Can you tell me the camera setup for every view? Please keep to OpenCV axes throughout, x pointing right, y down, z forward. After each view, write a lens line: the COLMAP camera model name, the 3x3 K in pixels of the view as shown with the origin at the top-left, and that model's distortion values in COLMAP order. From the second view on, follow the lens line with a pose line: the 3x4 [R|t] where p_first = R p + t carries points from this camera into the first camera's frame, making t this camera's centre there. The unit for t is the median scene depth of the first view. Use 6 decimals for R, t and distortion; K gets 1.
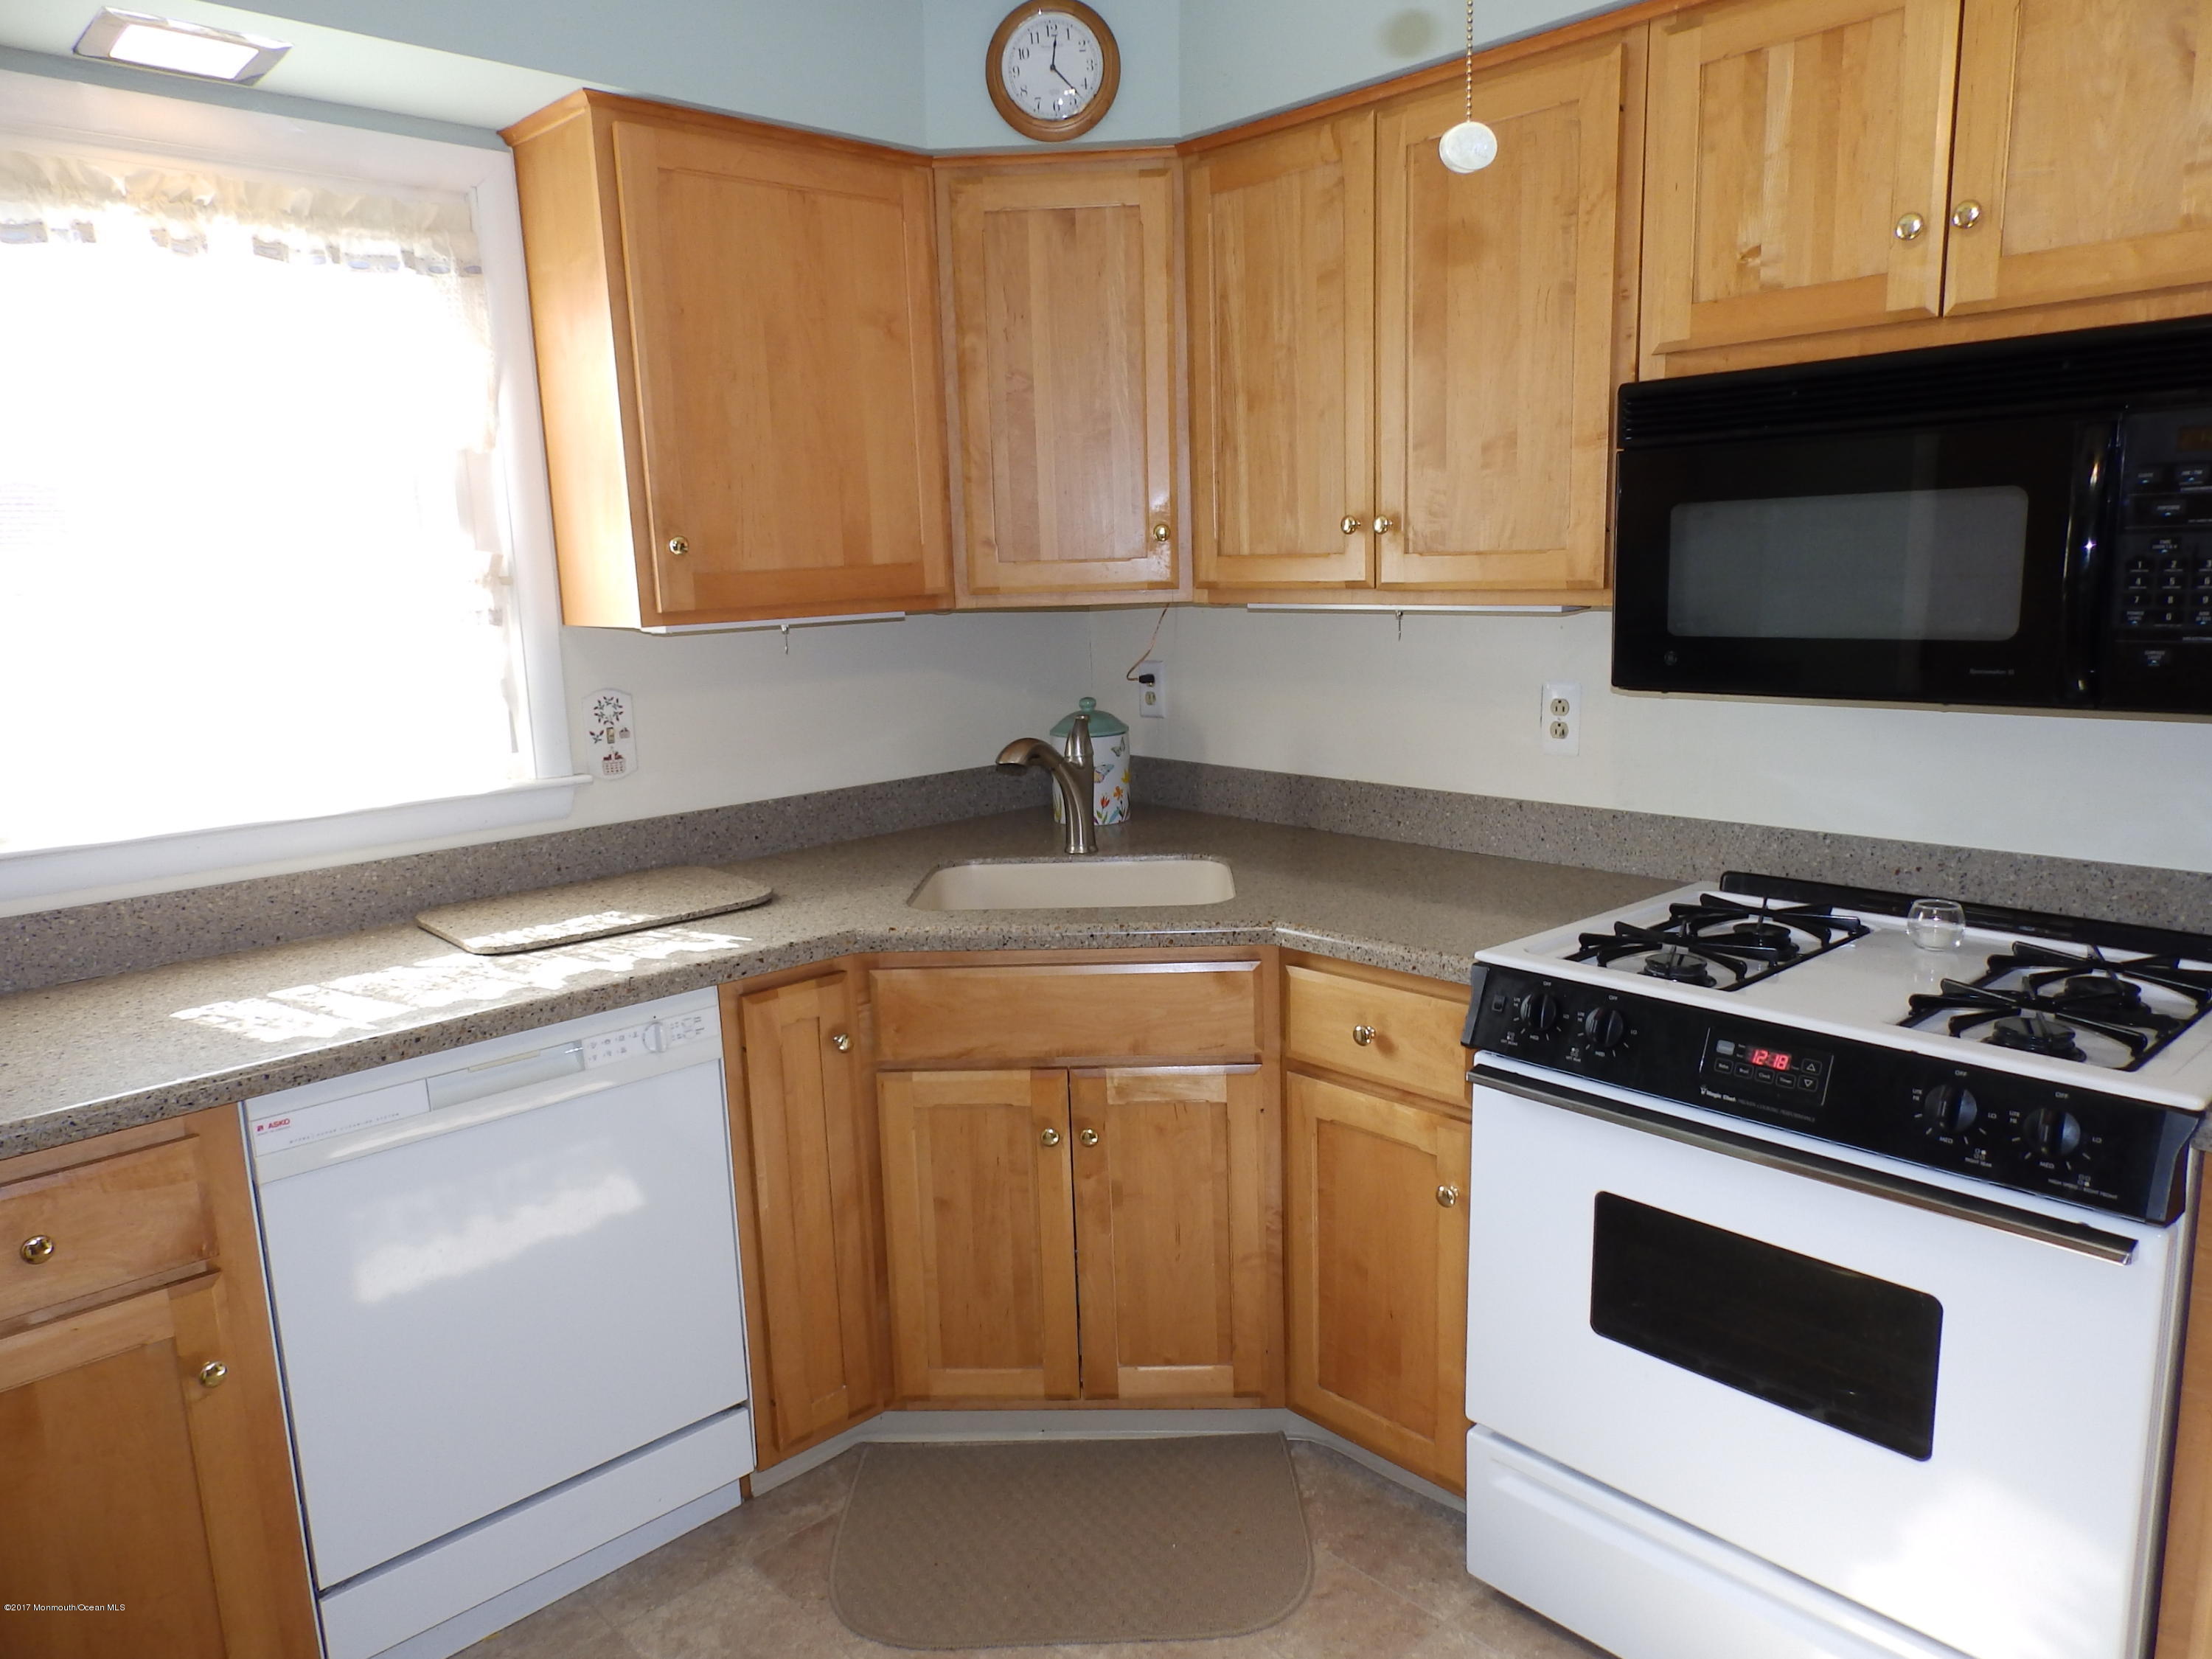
lens RADIAL K [[1480.6, 0, 1108.9], [0, 1480.6, 832.1], [0, 0, 1]] dist [0.005591, 0.001635]
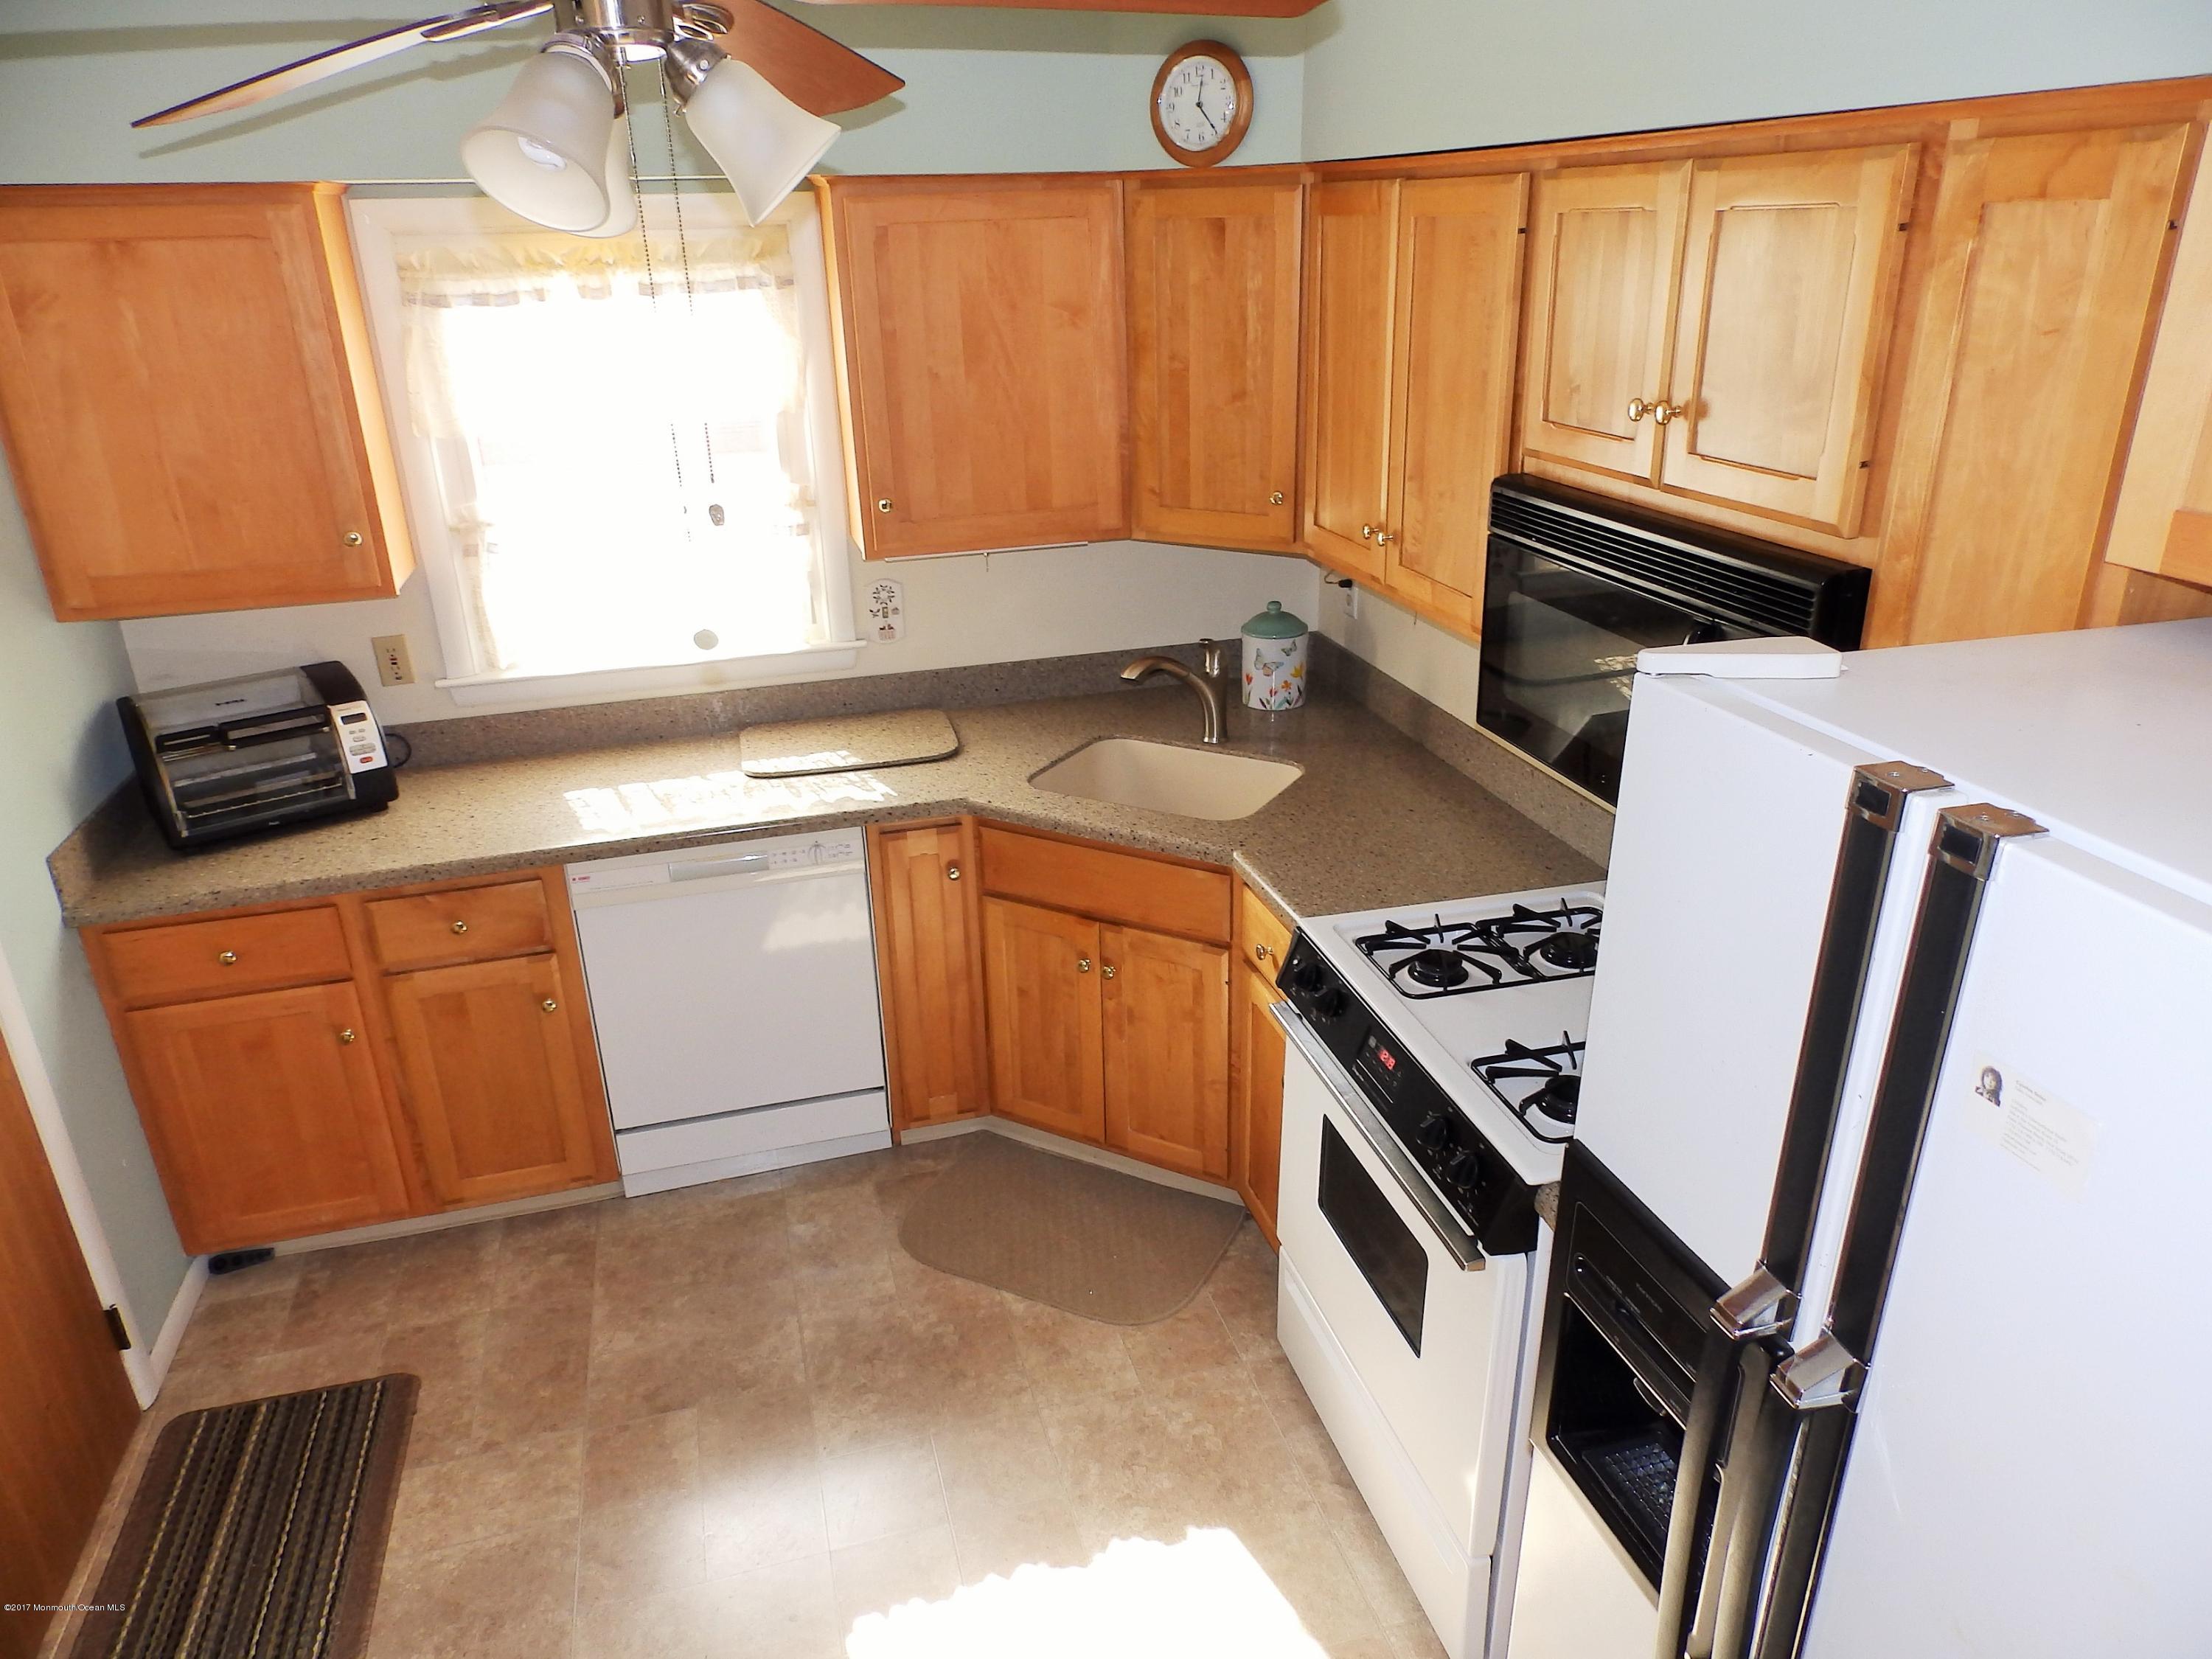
lens RADIAL K [[1480.6, 0, 1102.5], [0, 1480.6, 832.2], [0, 0, 1]] dist [0.005591, 0.001635]
pose [[0.889706, 0.184478, -0.417602, 0.520471], [-0.089041, 0.967274, 0.237597, -0.240701], [0.447767, -0.174207, 0.877016, -0.181337]]
